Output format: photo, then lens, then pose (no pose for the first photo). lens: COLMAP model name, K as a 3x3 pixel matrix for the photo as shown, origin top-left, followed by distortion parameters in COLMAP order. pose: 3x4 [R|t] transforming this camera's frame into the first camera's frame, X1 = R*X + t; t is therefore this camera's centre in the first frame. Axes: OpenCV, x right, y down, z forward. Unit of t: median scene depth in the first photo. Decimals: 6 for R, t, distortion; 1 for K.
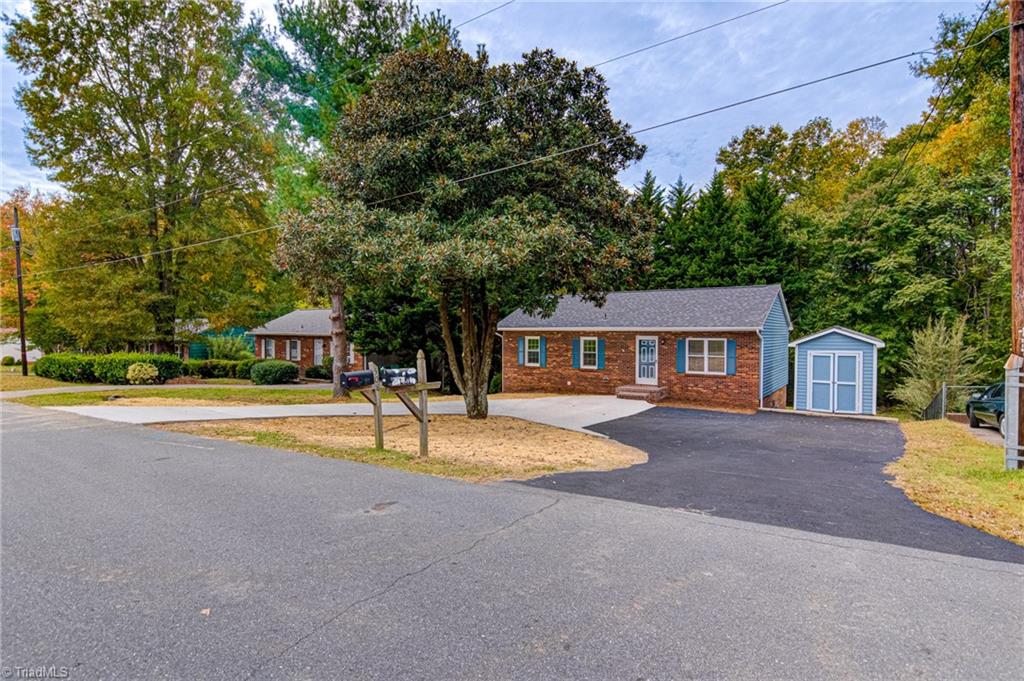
lens RADIAL K [[524.8, 0, 512.0], [0, 524.8, 340.5], [0, 0, 1]] dist [-0.003535, -0.000822]
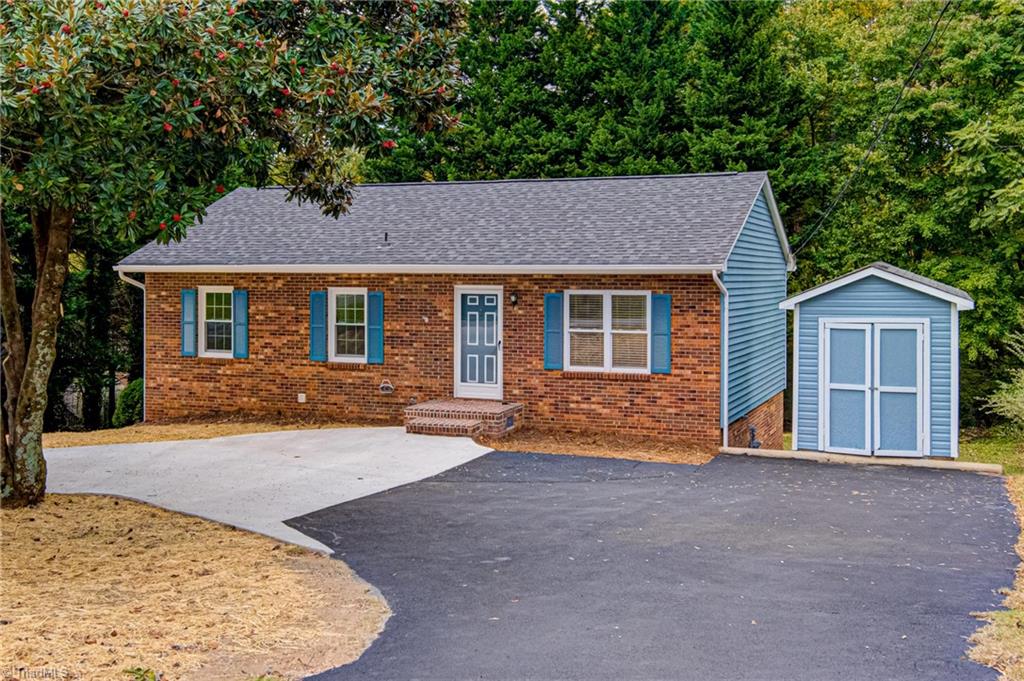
lens RADIAL K [[1121.4, 0, 486.4], [0, 1121.4, 269.0], [0, 0, 1]] dist [0.006310, 0.041913]
pose [[0.978615, 0.000426, 0.205700, 0.064917], [0.003740, 0.999796, -0.019862, -0.003091], [-0.205667, 0.020206, 0.978413, 0.087369]]
